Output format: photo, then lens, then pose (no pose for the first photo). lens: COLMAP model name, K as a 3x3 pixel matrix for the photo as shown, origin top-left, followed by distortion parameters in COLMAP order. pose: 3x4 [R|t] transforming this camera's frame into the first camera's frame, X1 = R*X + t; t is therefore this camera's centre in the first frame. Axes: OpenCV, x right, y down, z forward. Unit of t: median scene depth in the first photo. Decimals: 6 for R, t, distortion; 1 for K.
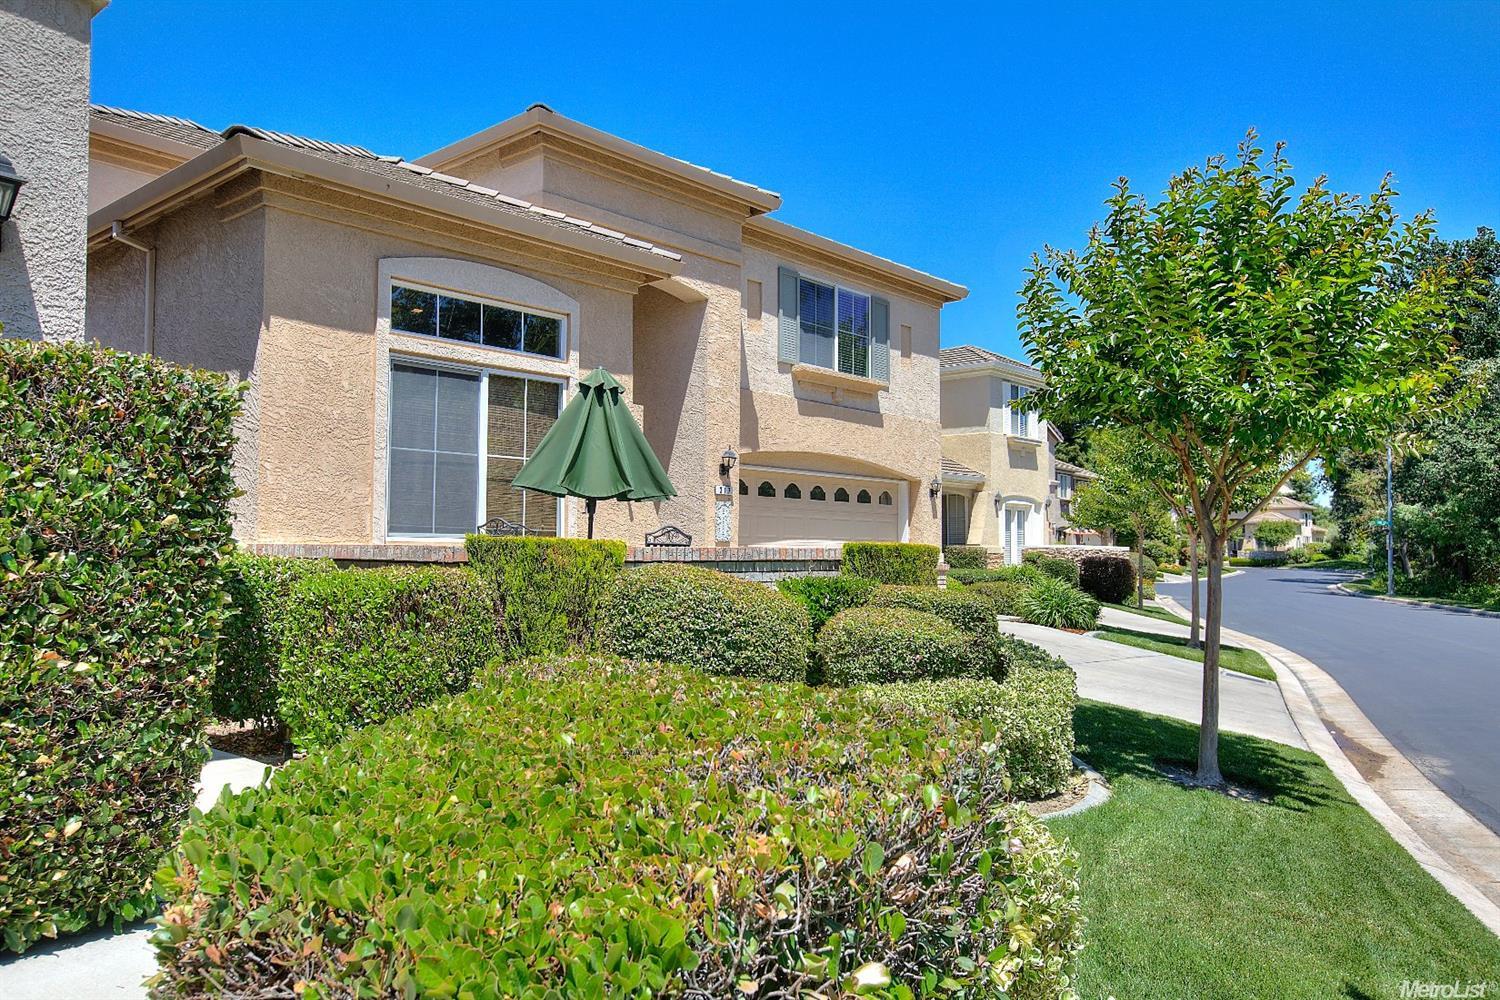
lens RADIAL K [[1099.3, 0, 749.9], [0, 1099.3, 503.1], [0, 0, 1]] dist [-0.007832, 0.020218]
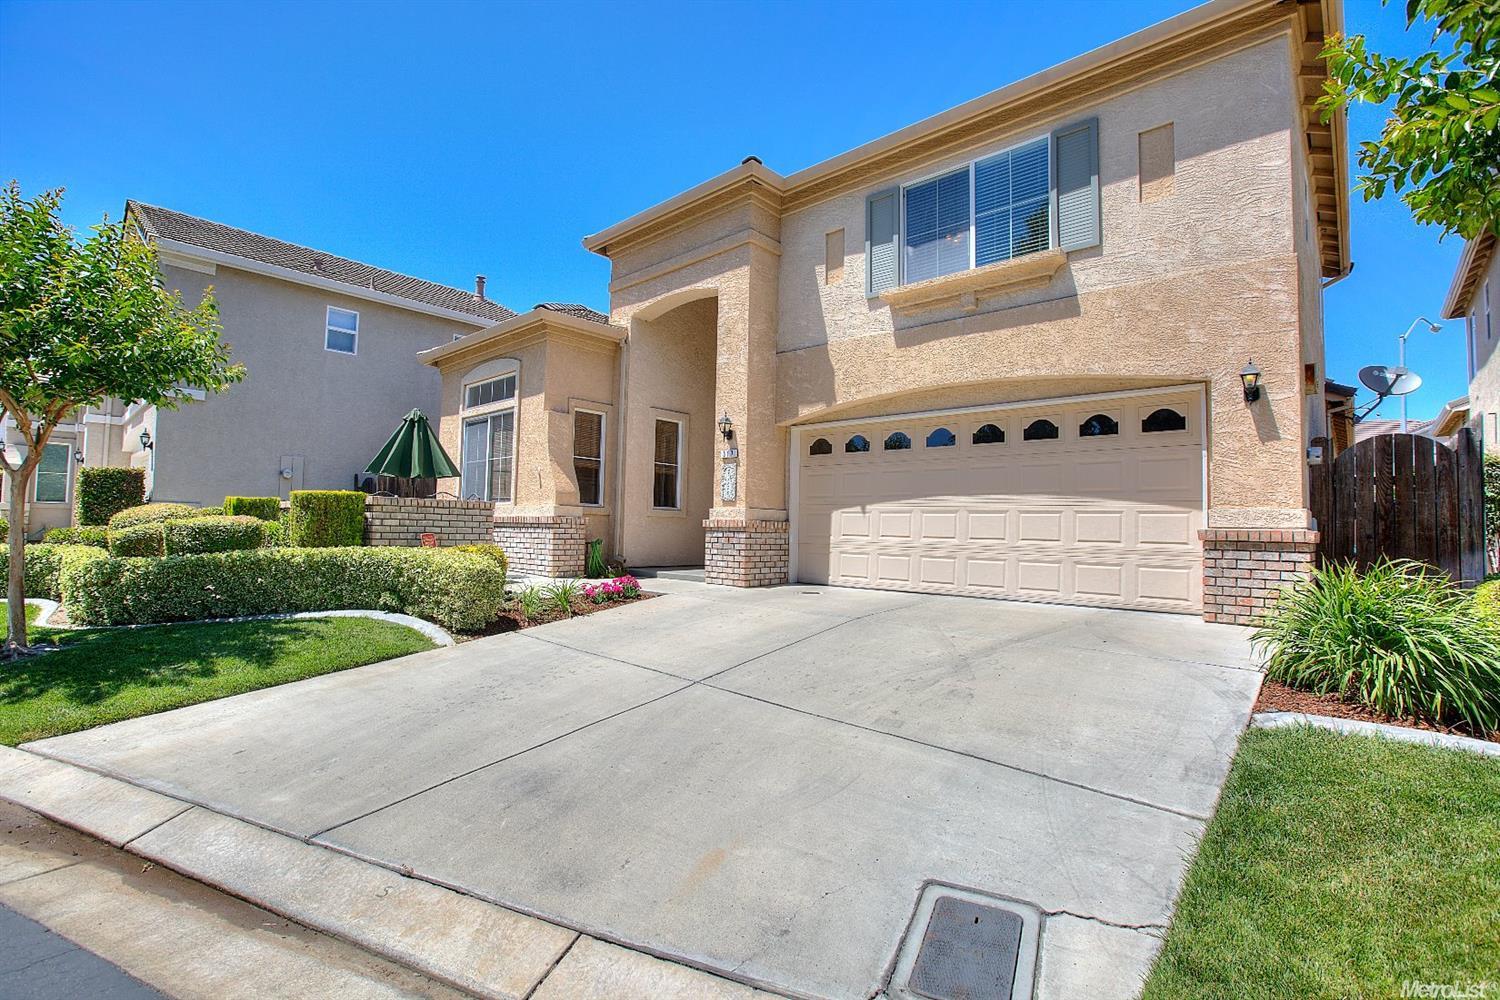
lens RADIAL K [[682.5, 0, 746.3], [0, 682.5, 496.9], [0, 0, 1]] dist [-0.041289, 0.010607]
pose [[-0.012431, -0.051286, -0.998607, 0.539329], [0.027031, 0.998302, -0.051607, 0.055164], [0.999557, -0.027635, -0.011024, 0.847199]]
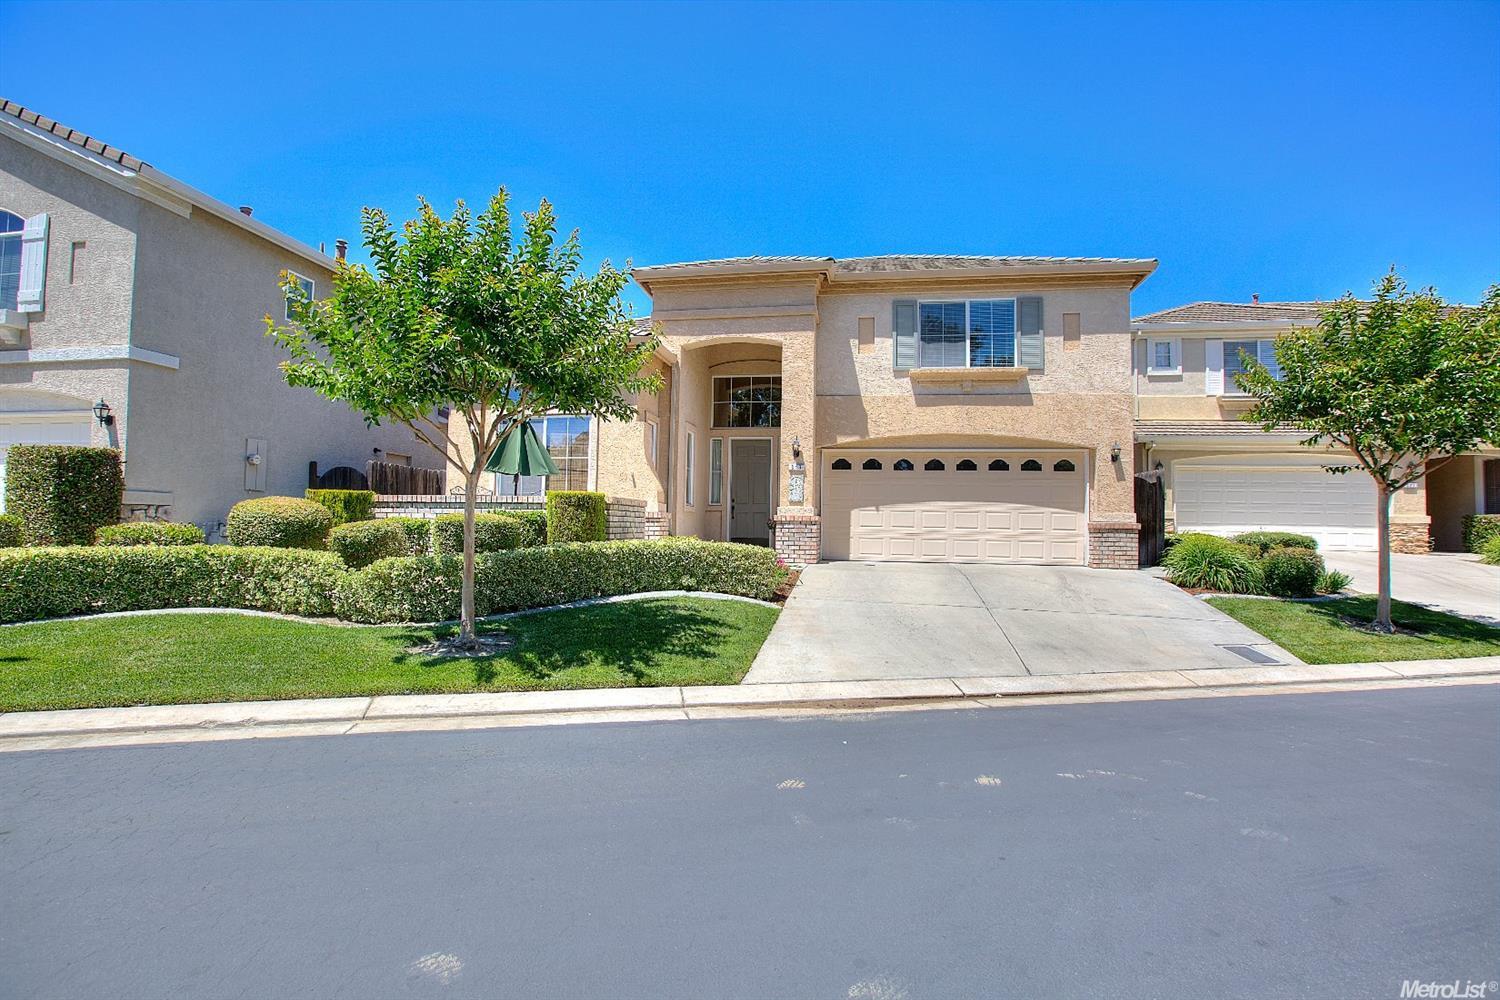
lens RADIAL K [[682.5, 0, 752.8], [0, 682.5, 496.4], [0, 0, 1]] dist [-0.041289, 0.010607]
pose [[0.529358, -0.027649, -0.847948, 0.604370], [0.024796, 0.999546, -0.017112, 0.034926], [0.848036, -0.011968, 0.529803, 0.378975]]
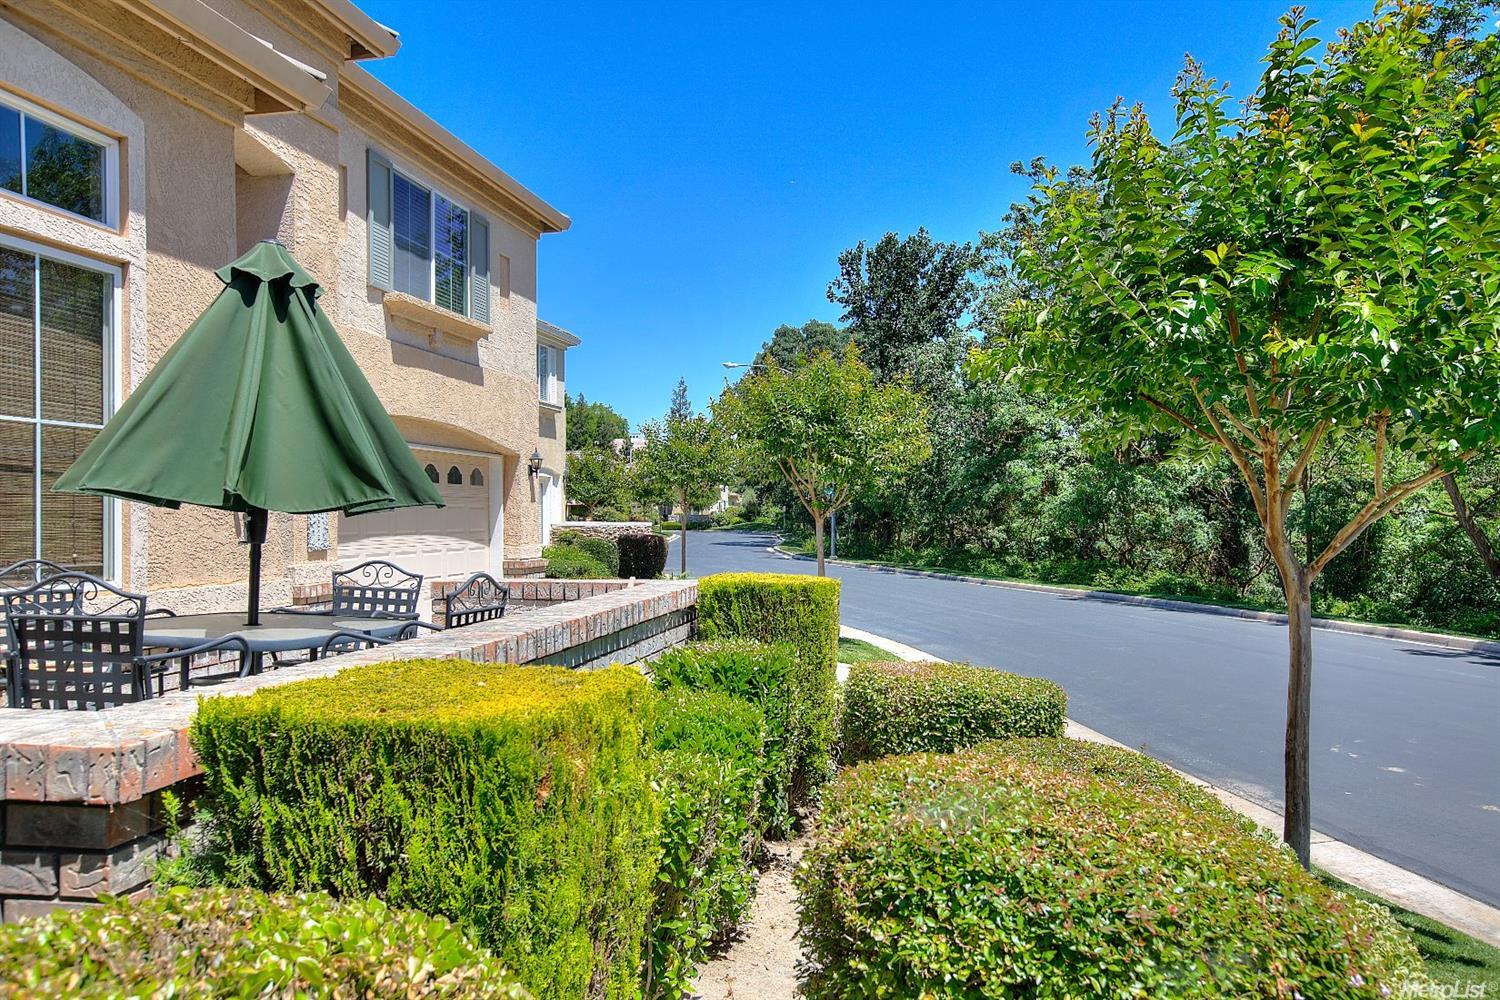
lens RADIAL K [[1099.3, 0, 736.2], [0, 1099.3, 502.9], [0, 0, 1]] dist [-0.007832, 0.020218]
pose [[0.873172, -0.008760, 0.487333, -0.104034], [-0.007375, 0.999487, 0.031180, -0.013140], [-0.487356, -0.030820, 0.872659, 0.256214]]
